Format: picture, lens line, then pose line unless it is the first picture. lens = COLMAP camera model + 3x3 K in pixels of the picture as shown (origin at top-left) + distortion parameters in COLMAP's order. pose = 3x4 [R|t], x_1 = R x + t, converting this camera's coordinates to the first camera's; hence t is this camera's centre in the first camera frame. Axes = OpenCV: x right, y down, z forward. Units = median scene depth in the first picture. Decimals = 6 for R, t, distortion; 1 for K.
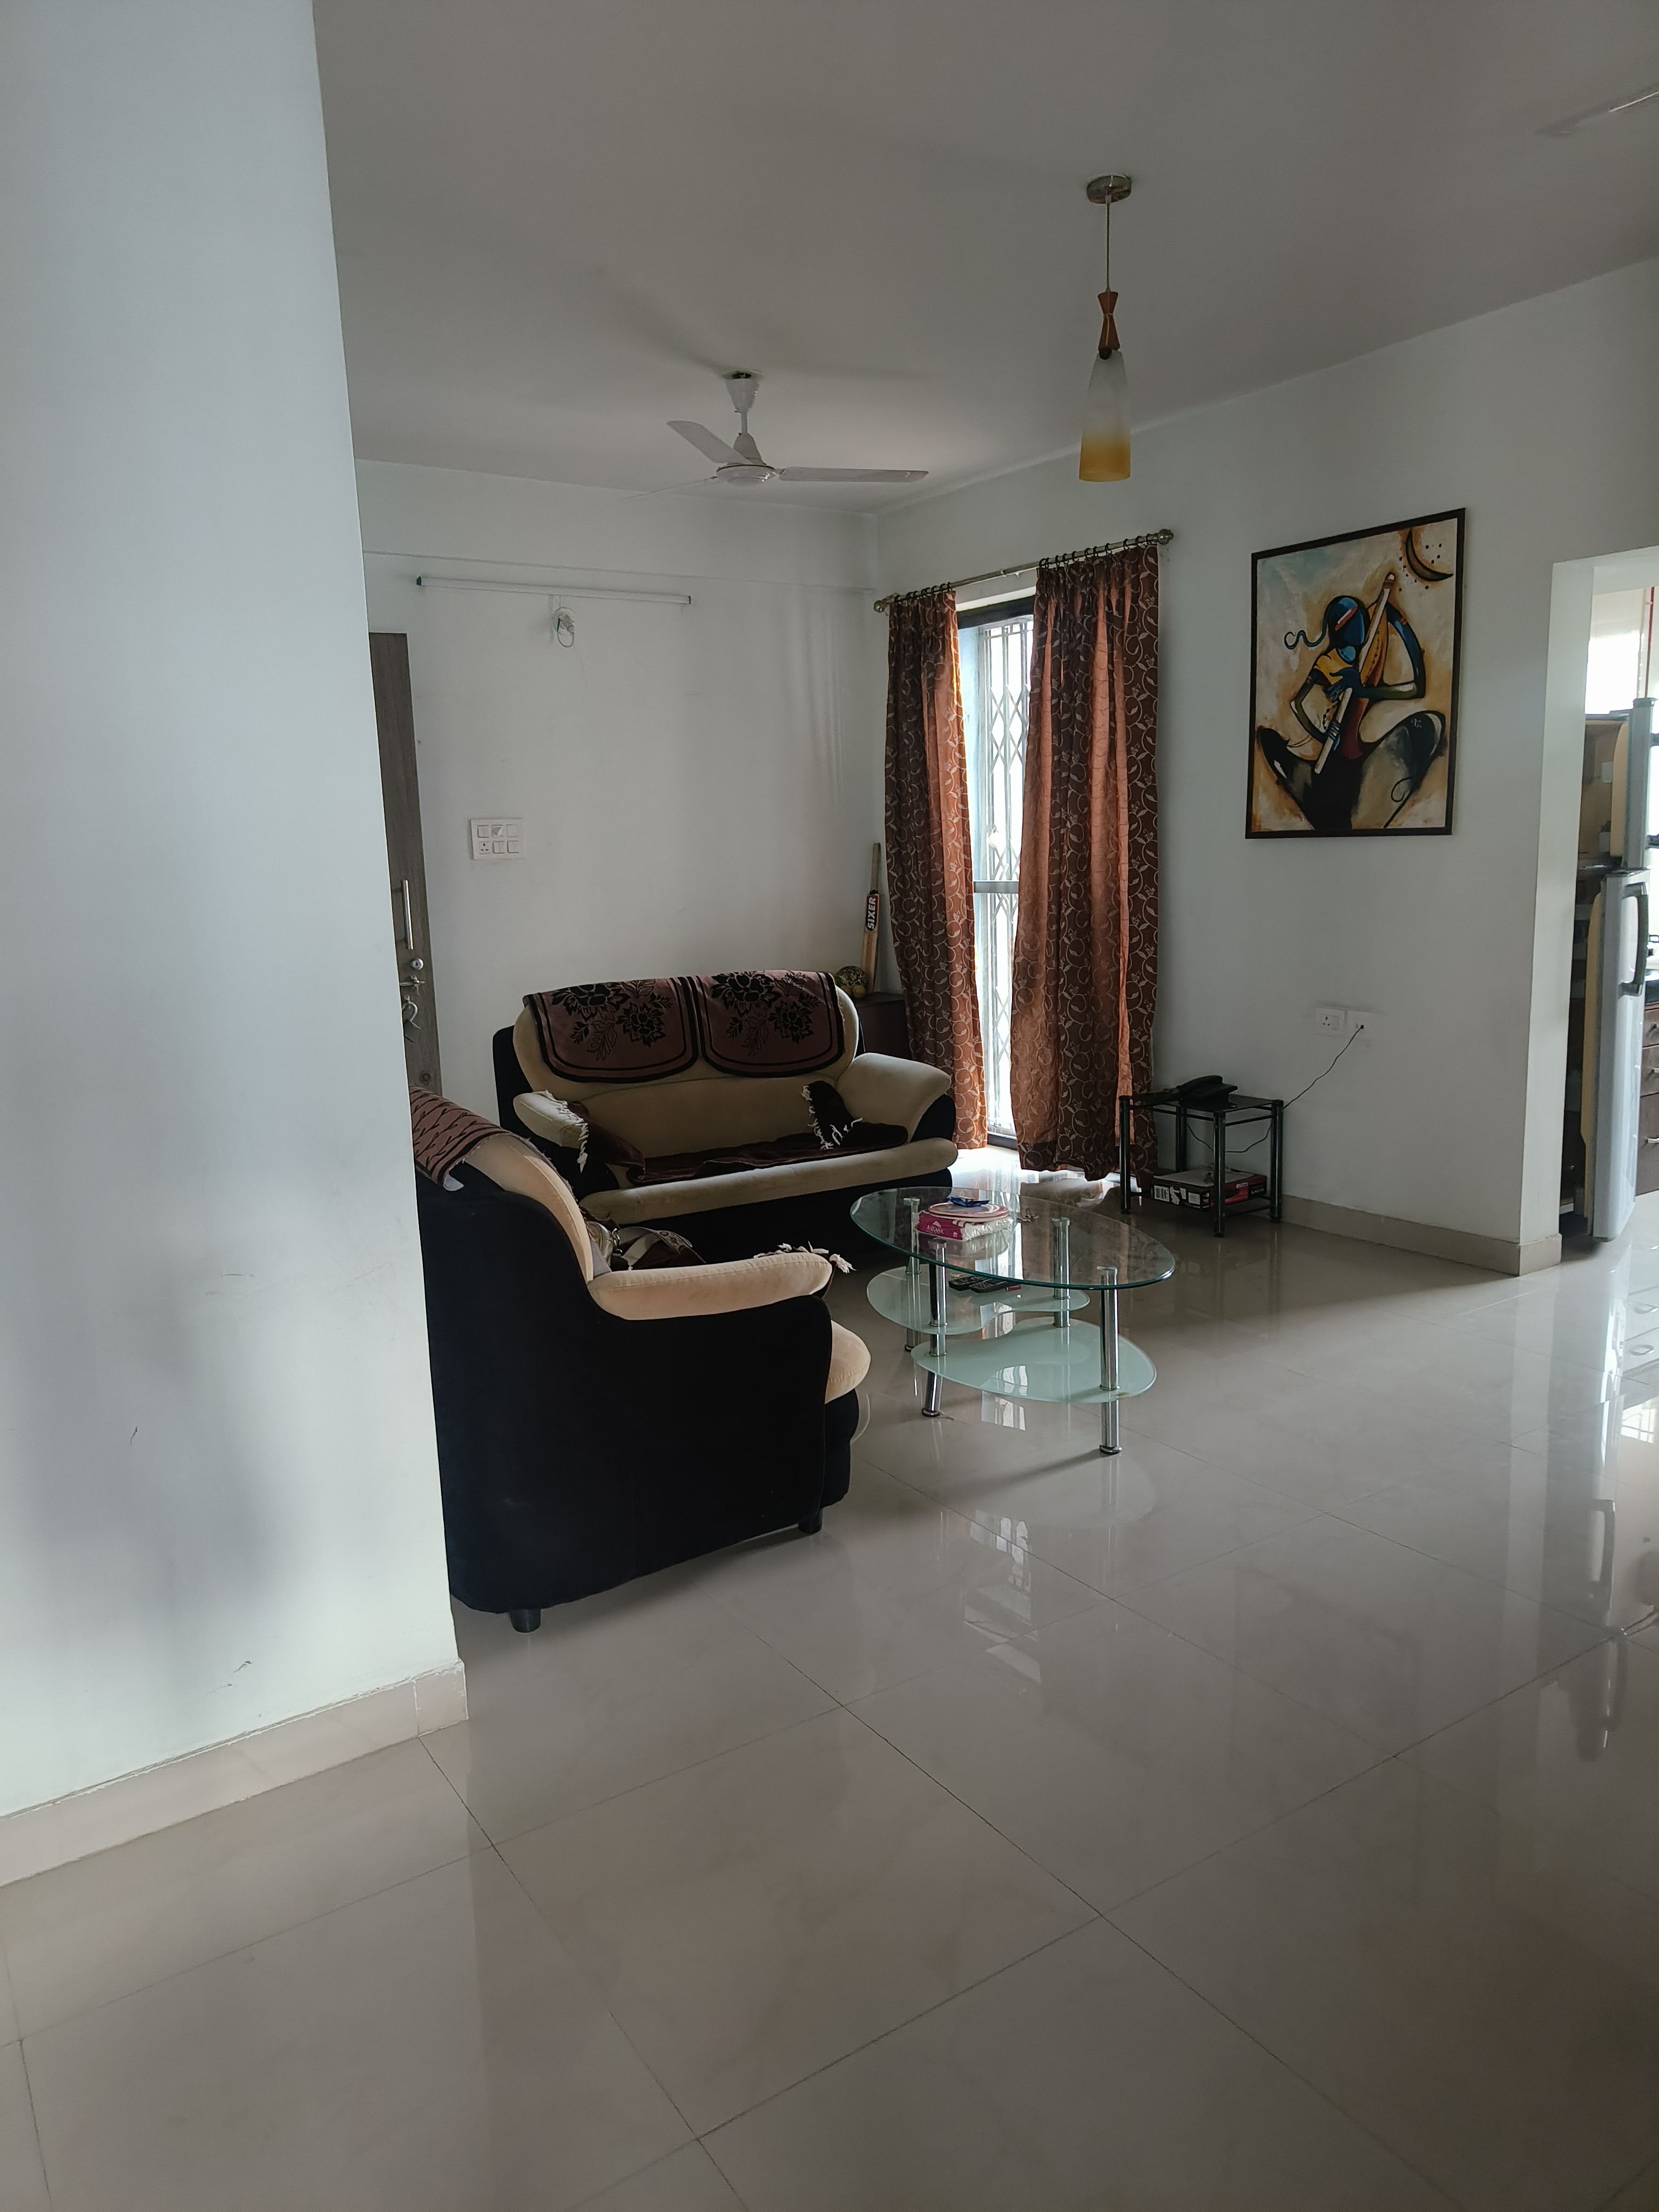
lens RADIAL K [[1502.2, 0, 829.5], [0, 1502.2, 1106.0], [0, 0, 1]] dist [-0.011247, 0.007061]
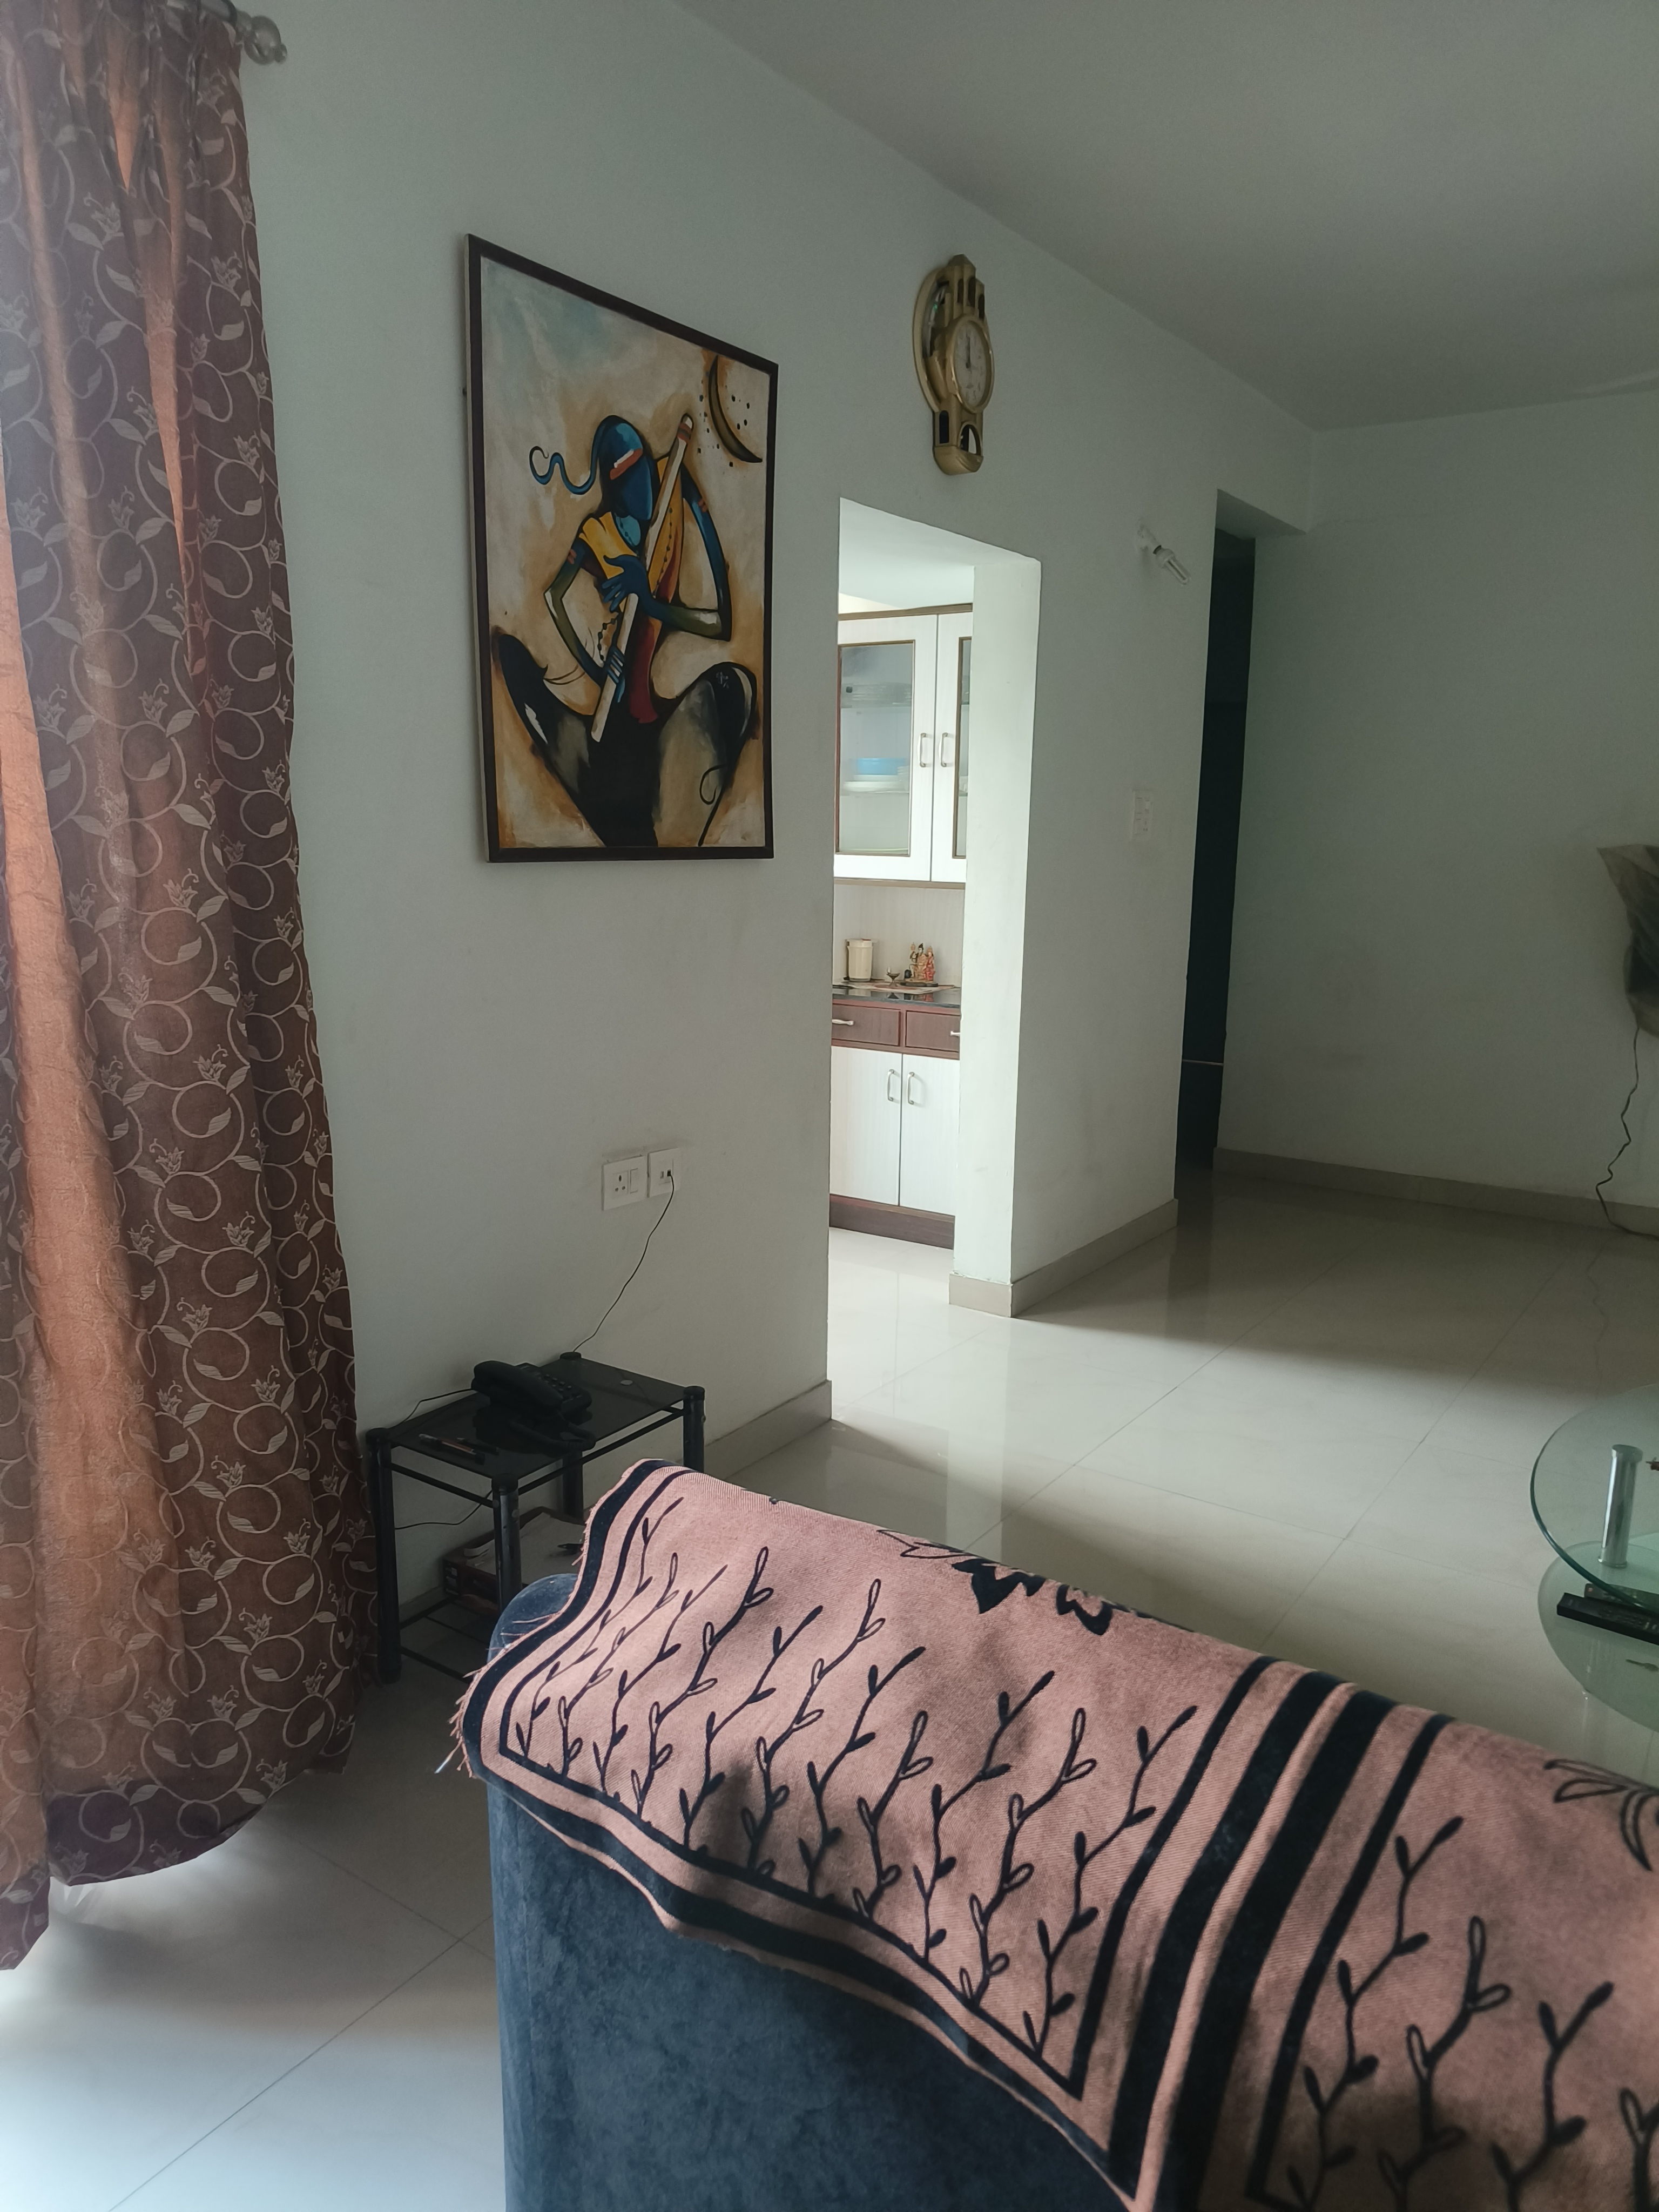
lens RADIAL K [[1502.2, 0, 829.5], [0, 1502.2, 1106.0], [0, 0, 1]] dist [-0.011247, 0.007061]
pose [[-0.343139, -0.149325, 0.927339, -0.224500], [0.162005, 0.963077, 0.215026, -0.203617], [-0.925208, 0.224017, -0.306278, 1.146917]]
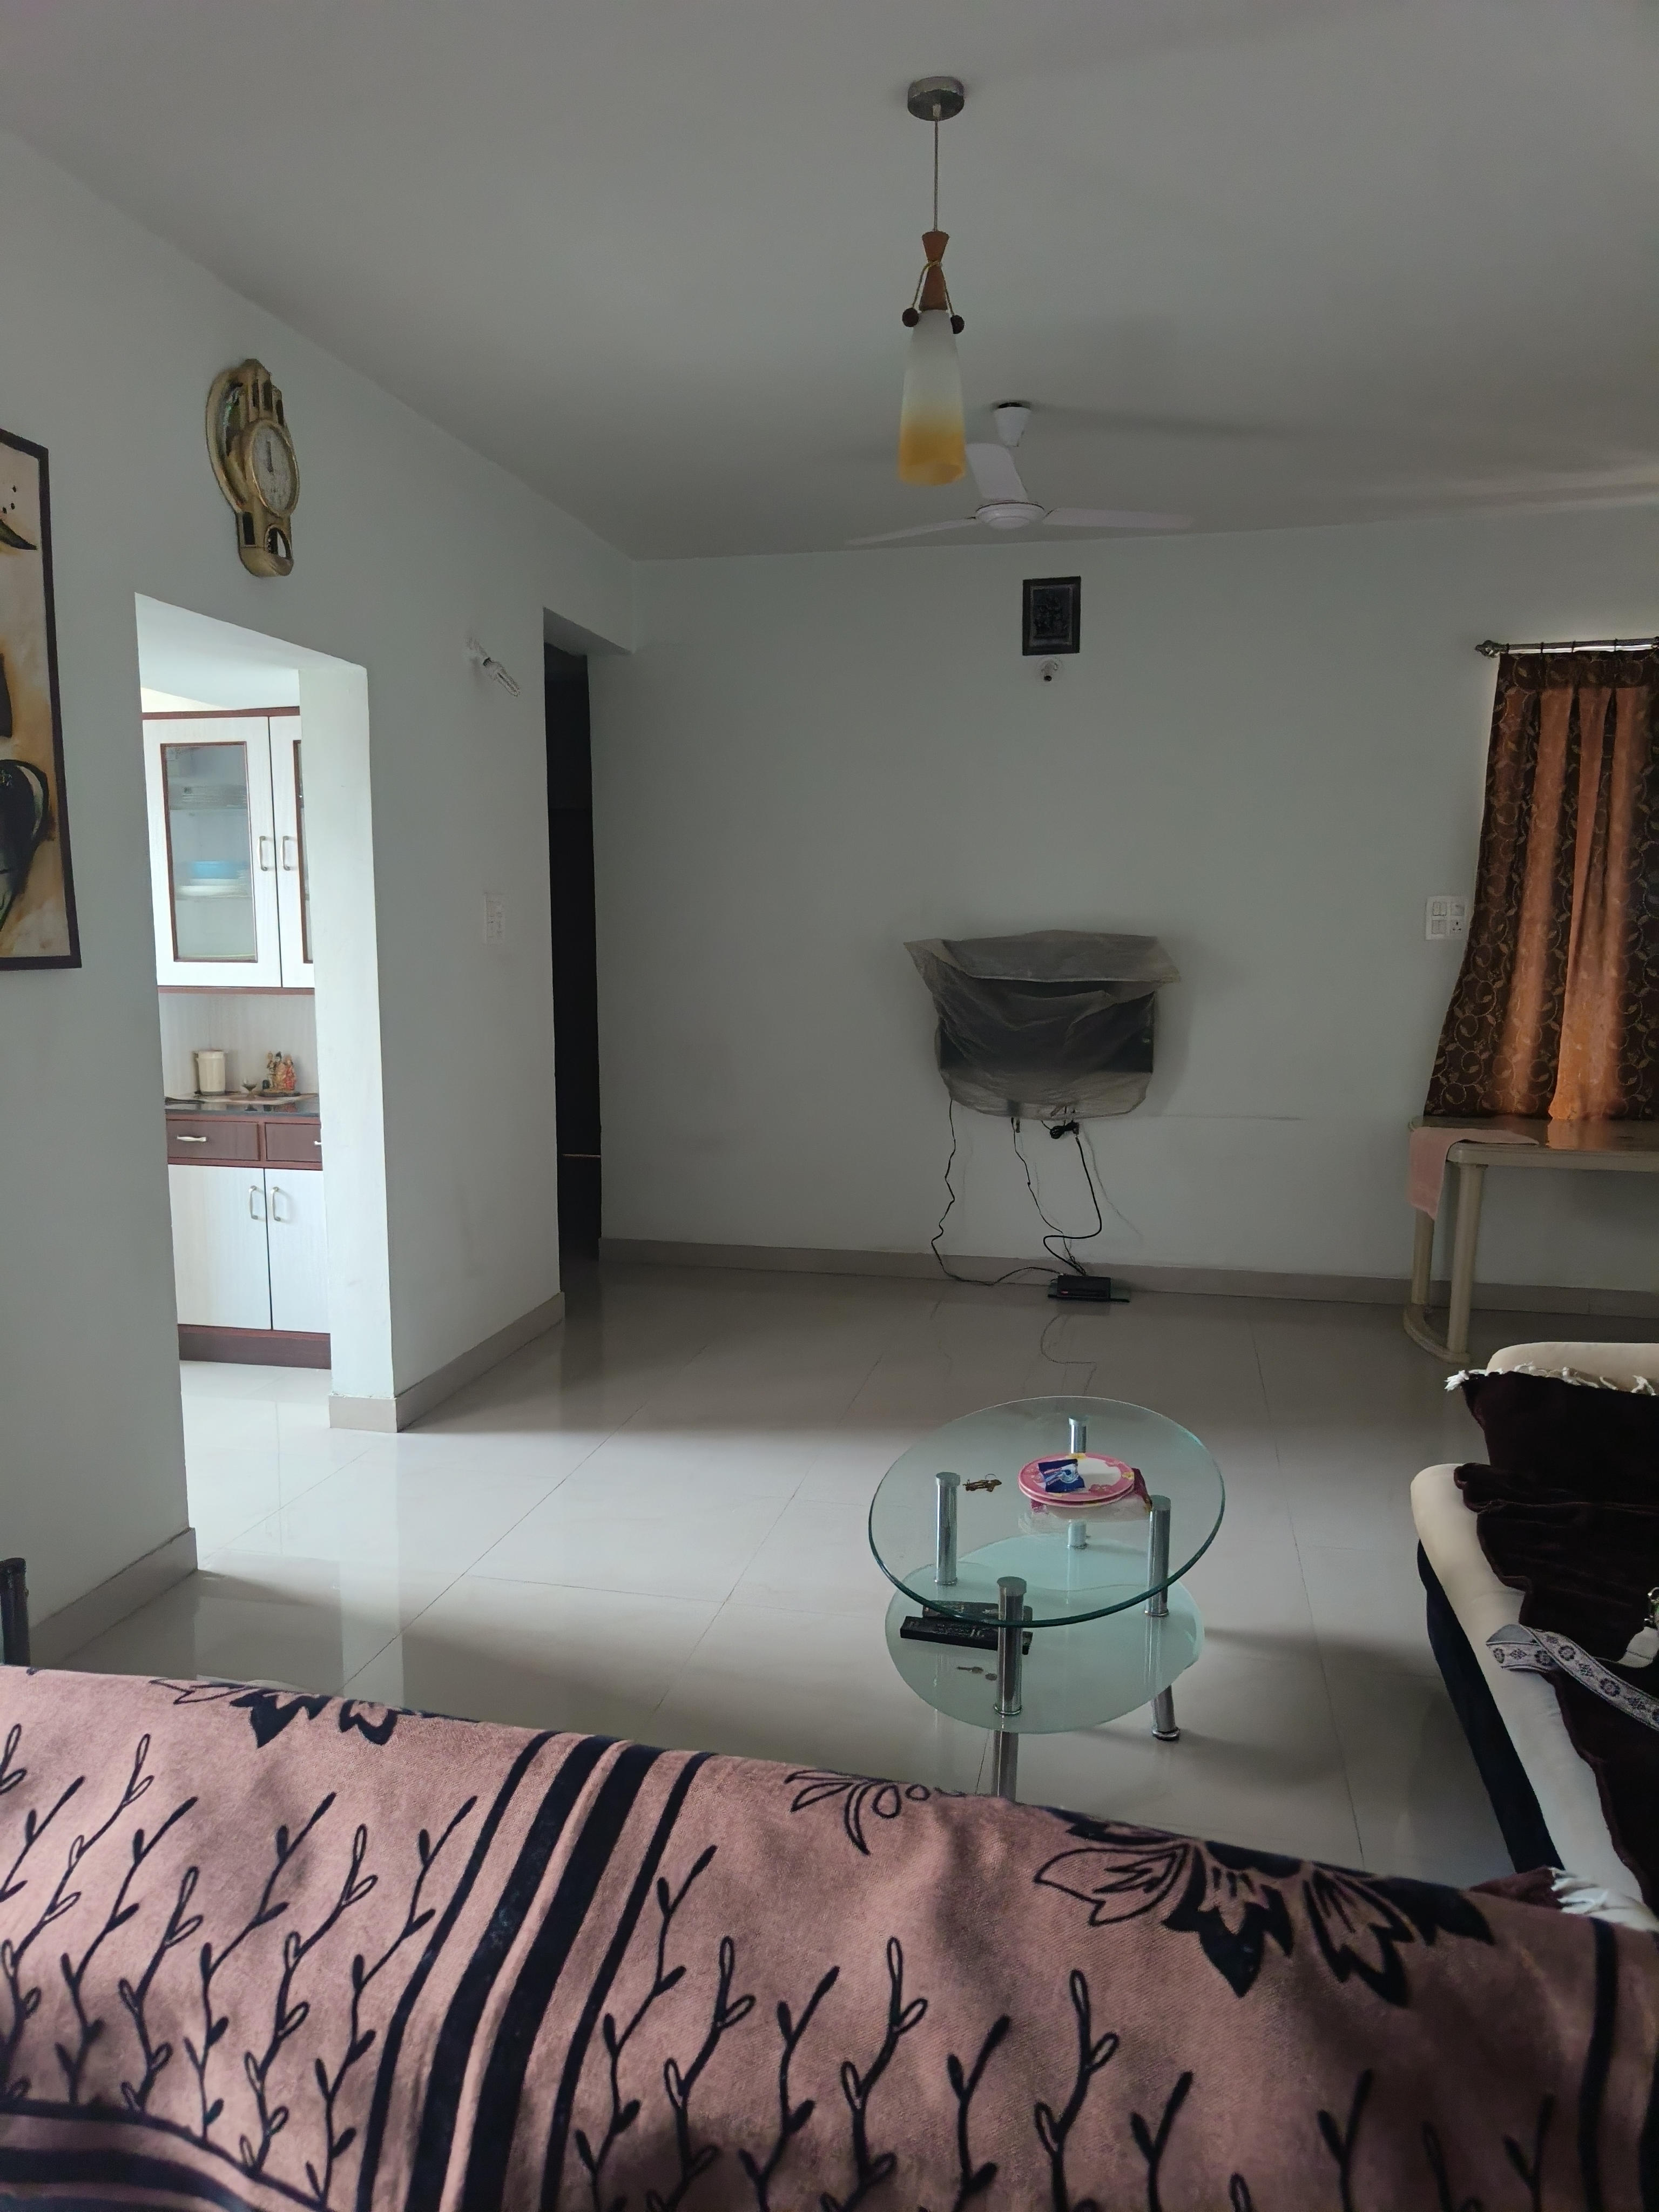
lens RADIAL K [[1502.2, 0, 829.5], [0, 1502.2, 1106.0], [0, 0, 1]] dist [-0.011247, 0.007061]
pose [[-0.670108, -0.058475, 0.739956, -0.245990], [0.148833, 0.966061, 0.211127, -0.199806], [-0.727189, 0.251608, -0.638663, 1.125846]]
